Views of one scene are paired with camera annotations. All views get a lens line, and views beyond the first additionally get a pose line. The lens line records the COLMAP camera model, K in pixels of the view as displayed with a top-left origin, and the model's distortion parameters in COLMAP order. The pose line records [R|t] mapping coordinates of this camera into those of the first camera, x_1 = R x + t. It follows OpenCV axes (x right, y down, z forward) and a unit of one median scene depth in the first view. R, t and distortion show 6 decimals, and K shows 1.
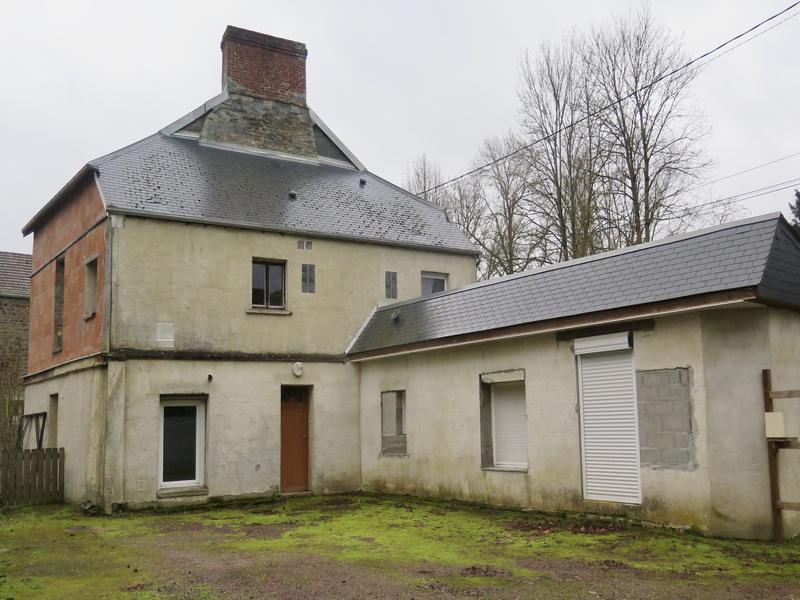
lens RADIAL K [[842.6, 0, 400.0], [0, 842.6, 300.0], [0, 0, 1]] dist [-0.063407, 0.012265]
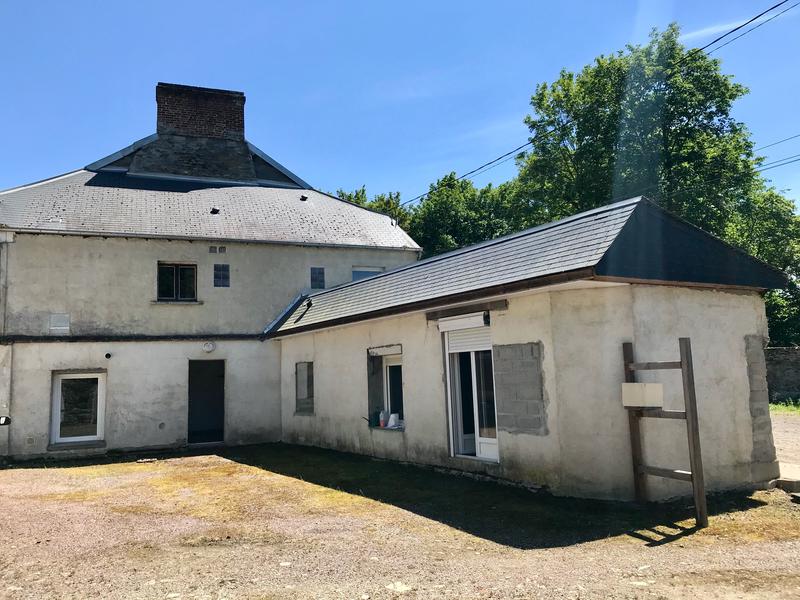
lens RADIAL K [[578.9, 0, 399.7], [0, 578.9, 295.5], [0, 0, 1]] dist [-0.000390, 0.001755]
pose [[0.969376, -0.028496, -0.243924, 0.357045], [0.031696, 0.999455, 0.009204, 0.005385], [0.243529, -0.016654, 0.969751, 0.210158]]
